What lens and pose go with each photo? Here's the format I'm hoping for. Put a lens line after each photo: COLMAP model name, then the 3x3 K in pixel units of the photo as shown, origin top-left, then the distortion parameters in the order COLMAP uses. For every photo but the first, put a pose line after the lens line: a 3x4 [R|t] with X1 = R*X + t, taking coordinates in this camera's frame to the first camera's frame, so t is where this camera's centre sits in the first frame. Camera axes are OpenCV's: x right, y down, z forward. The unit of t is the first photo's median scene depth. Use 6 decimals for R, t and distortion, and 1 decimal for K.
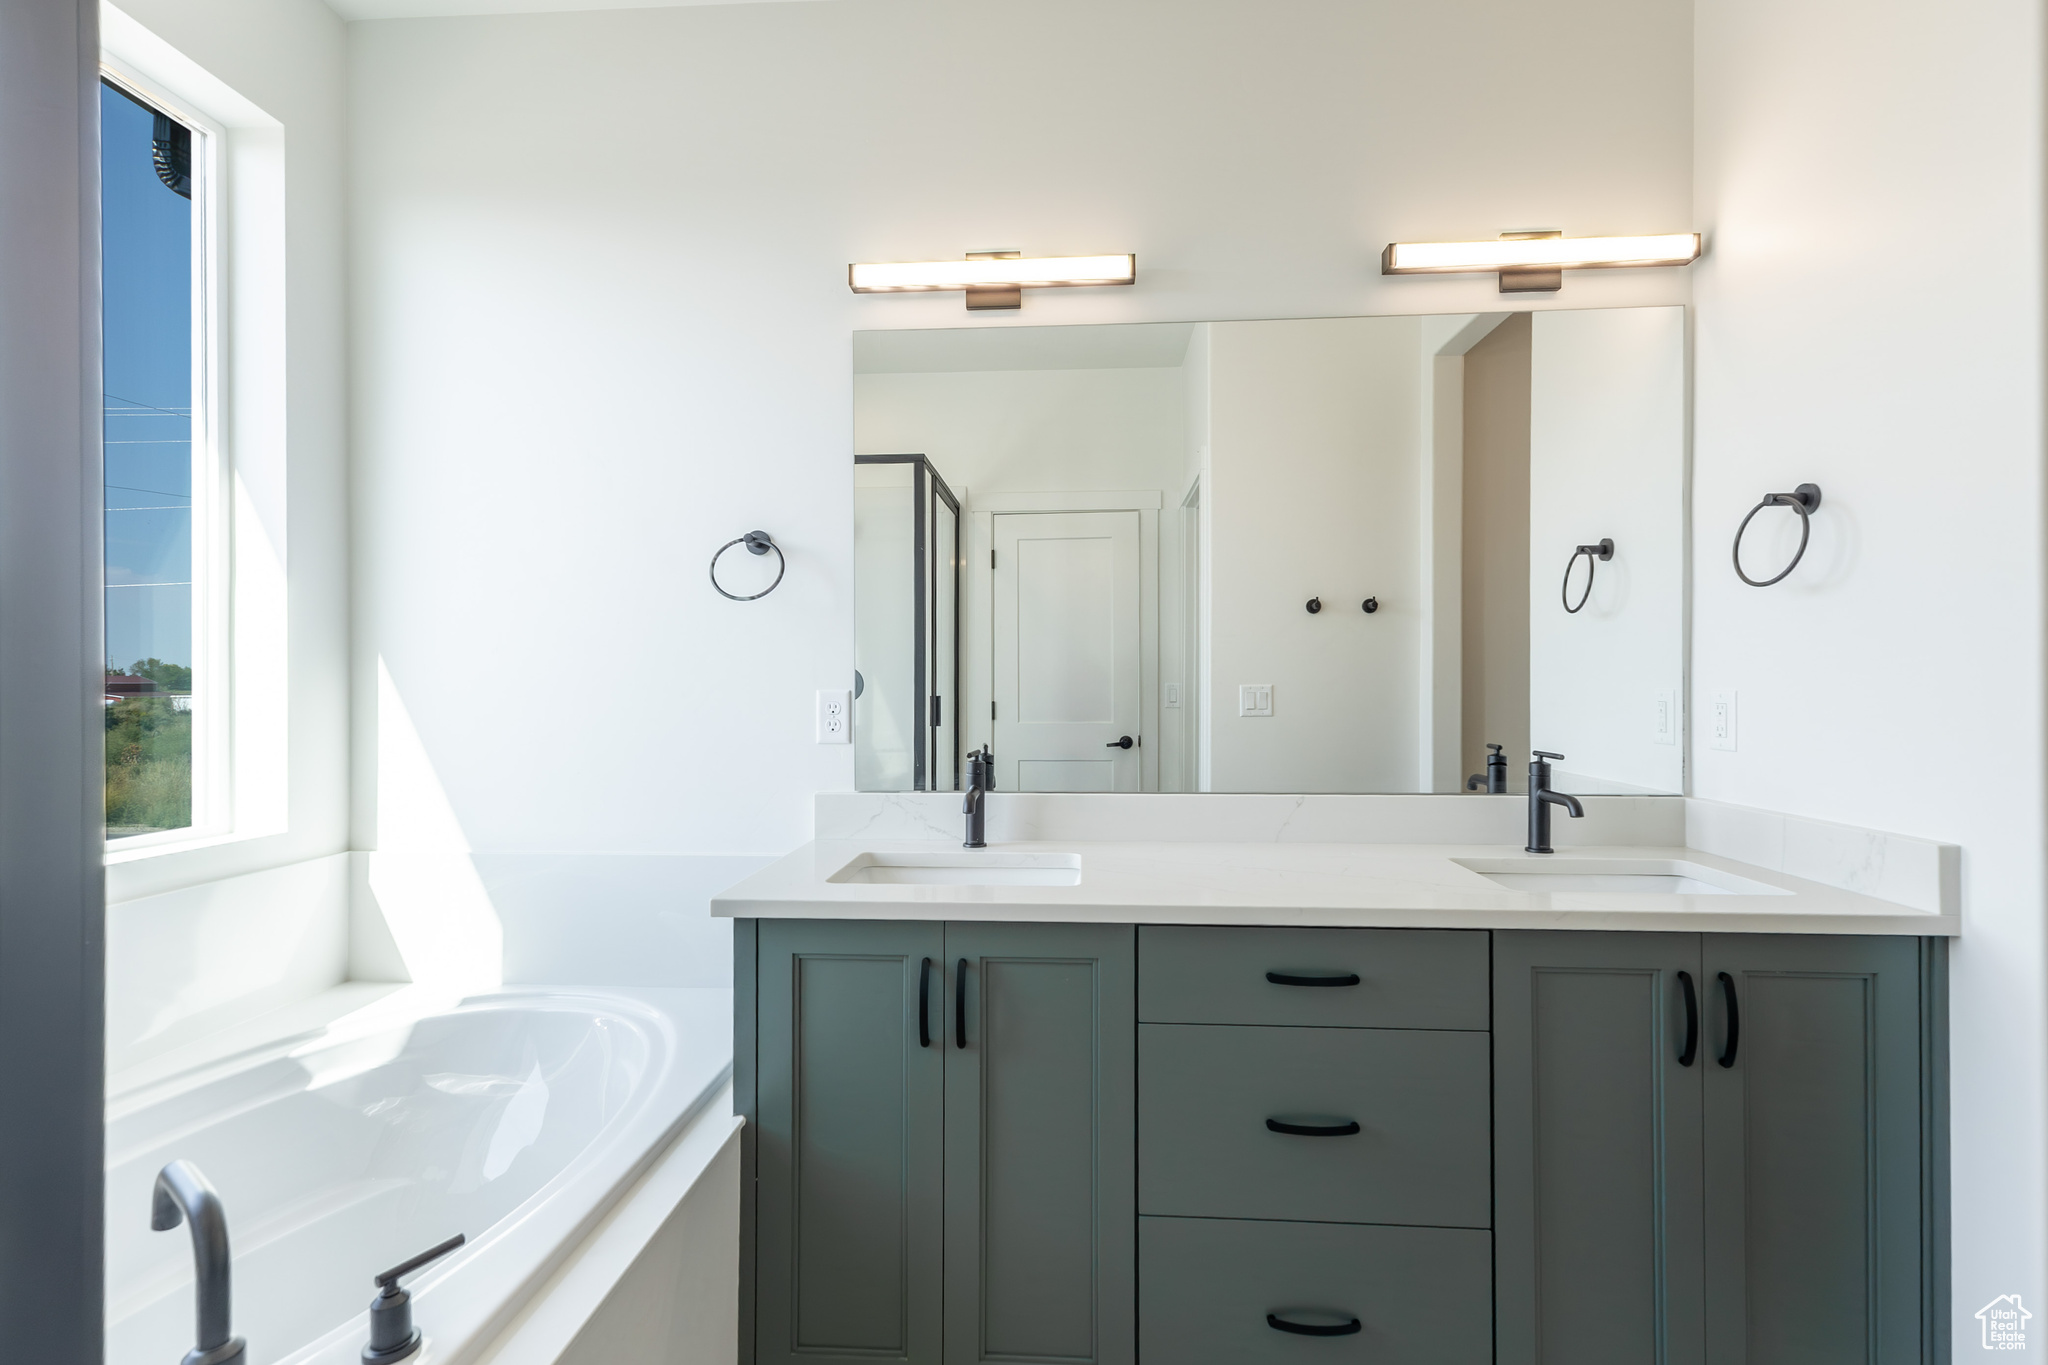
lens RADIAL K [[939.9, 0, 1021.4], [0, 939.9, 693.1], [0, 0, 1]] dist [0.002474, 0.000454]
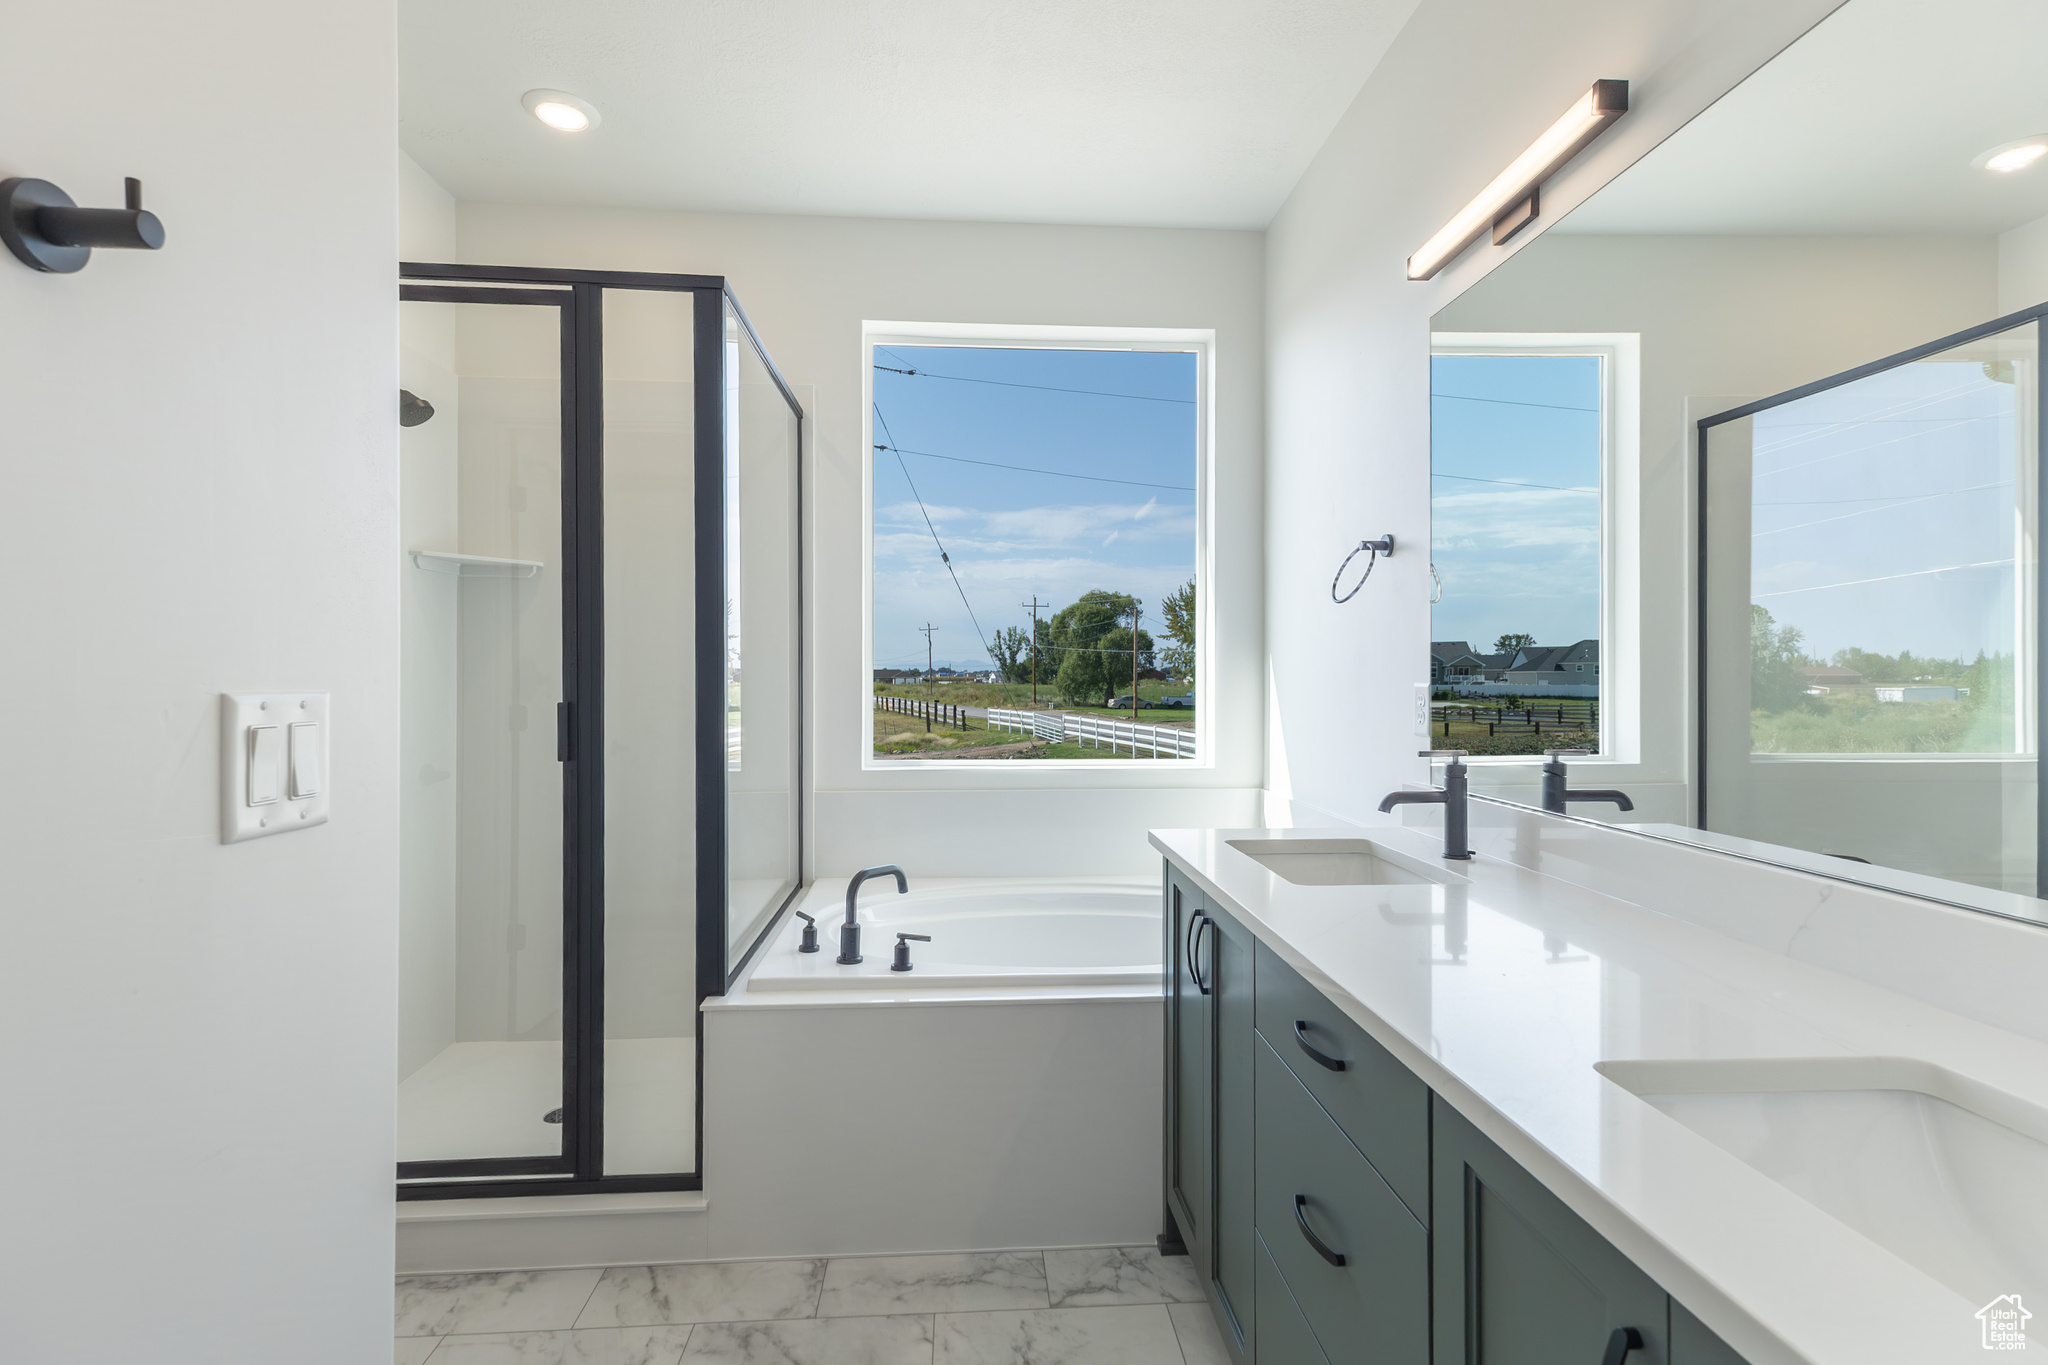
lens RADIAL K [[930.5, 0, 1012.6], [0, 930.5, 683.7], [0, 0, 1]] dist [0.003800, 0.000319]
pose [[0.122483, 0.008648, -0.992433, 0.794323], [-0.003846, 0.999959, 0.008239, -0.009820], [0.992463, 0.002808, 0.122511, 0.481262]]
